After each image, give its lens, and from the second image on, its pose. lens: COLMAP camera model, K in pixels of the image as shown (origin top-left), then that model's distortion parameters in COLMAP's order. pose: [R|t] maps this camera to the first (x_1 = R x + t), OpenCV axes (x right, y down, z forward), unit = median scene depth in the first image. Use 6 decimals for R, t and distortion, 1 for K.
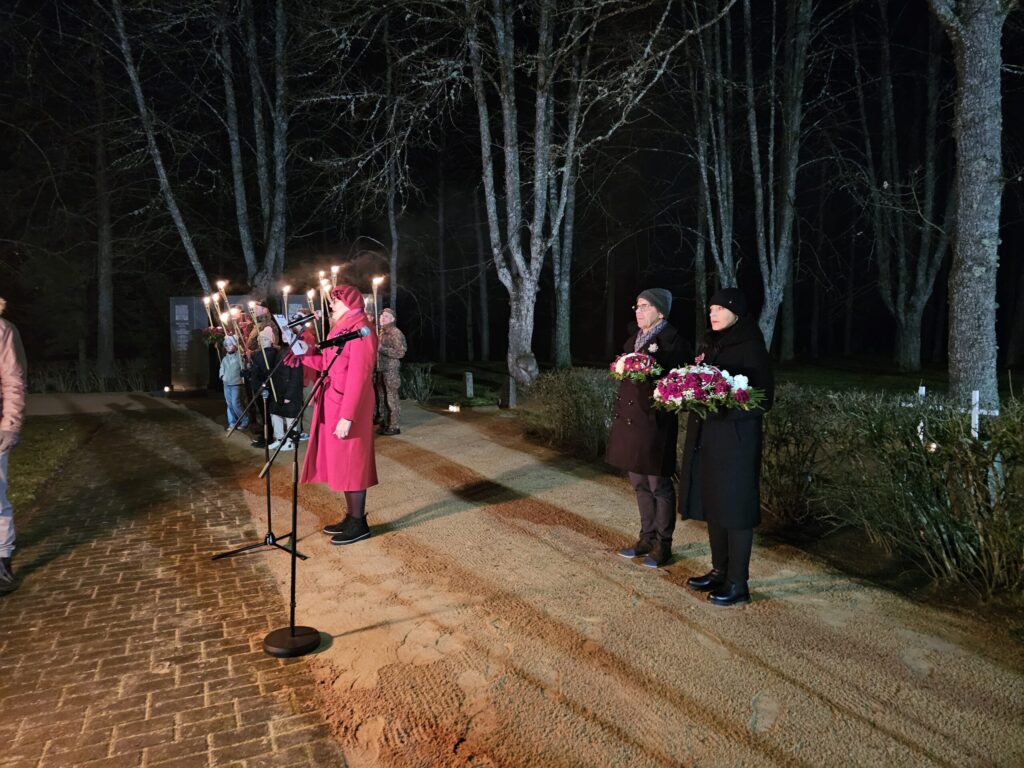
lens RADIAL K [[691.9, 0, 513.4], [0, 691.9, 375.4], [0, 0, 1]] dist [0.069189, -0.042578]
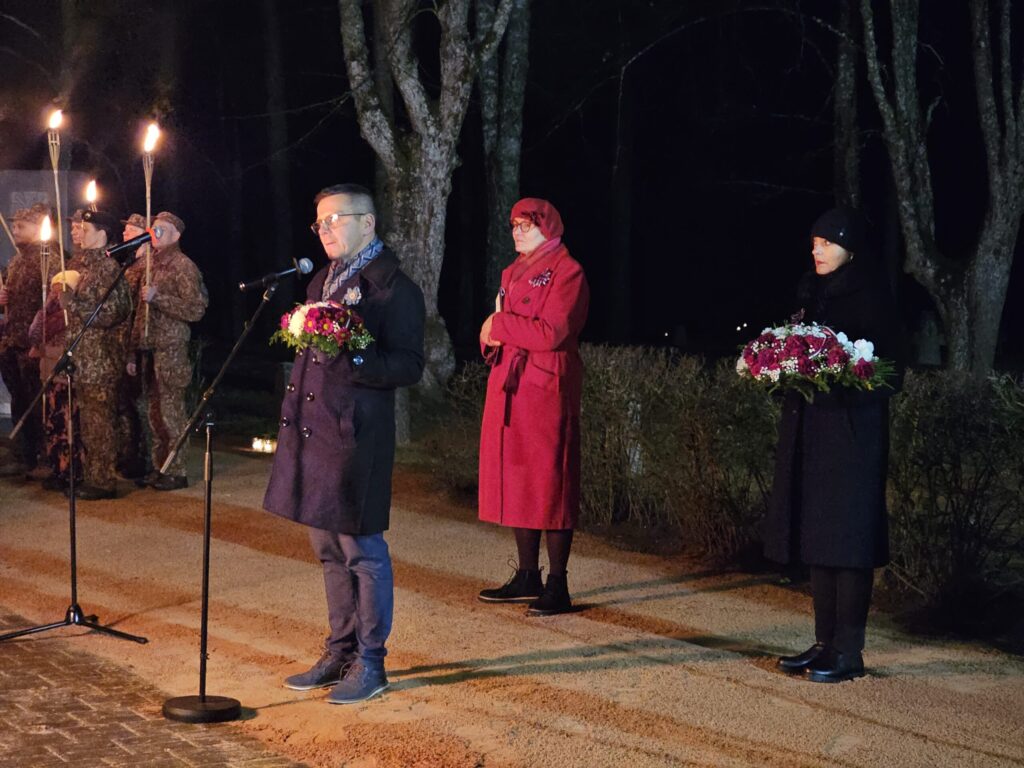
lens RADIAL K [[1992.7, 0, 537.8], [0, 1992.7, 436.2], [0, 0, 1]] dist [-0.062456, 0.423787]
pose [[0.994415, 0.005965, 0.105367, -0.055458], [-0.008394, 0.999709, 0.022629, 0.014863], [-0.105202, -0.023387, 0.994176, -0.255676]]
